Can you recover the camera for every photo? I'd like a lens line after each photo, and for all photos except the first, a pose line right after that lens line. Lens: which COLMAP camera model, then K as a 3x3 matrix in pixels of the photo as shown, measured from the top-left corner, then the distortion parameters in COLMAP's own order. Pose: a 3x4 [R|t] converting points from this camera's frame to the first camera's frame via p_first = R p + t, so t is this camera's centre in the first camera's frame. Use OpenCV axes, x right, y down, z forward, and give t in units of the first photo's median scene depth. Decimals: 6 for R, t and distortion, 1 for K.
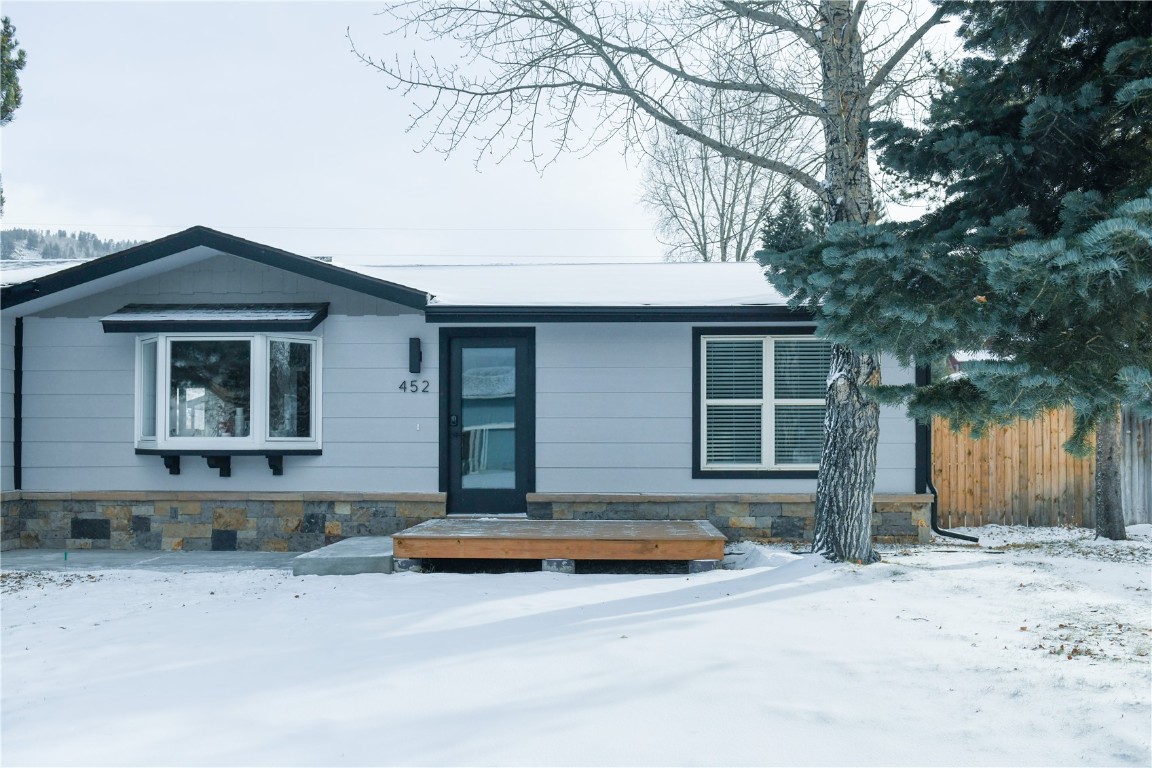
lens RADIAL K [[958.6, 0, 575.8], [0, 958.6, 463.7], [0, 0, 1]] dist [-0.033833, -0.007732]
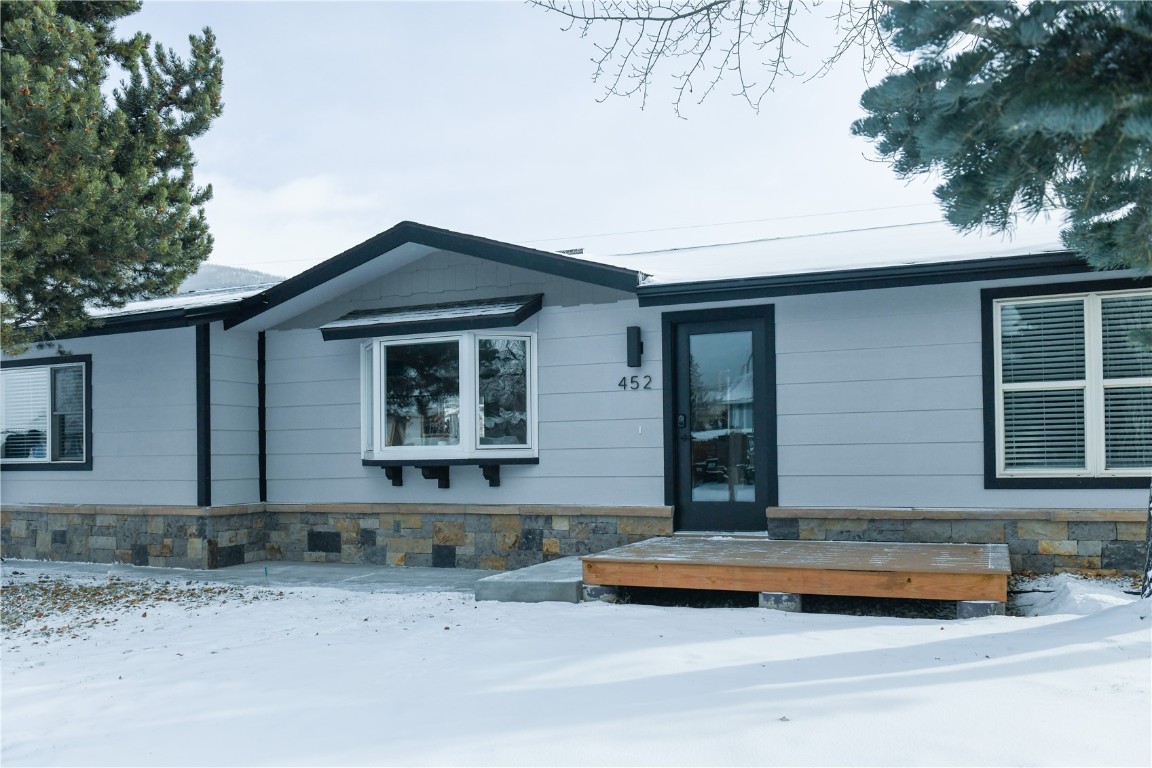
lens RADIAL K [[958.6, 0, 575.8], [0, 958.6, 463.7], [0, 0, 1]] dist [-0.033833, -0.007732]
pose [[0.927771, -0.012428, -0.372942, 0.102990], [0.008948, 0.999899, -0.011063, 0.001127], [0.373042, 0.006927, 0.927789, 0.180561]]
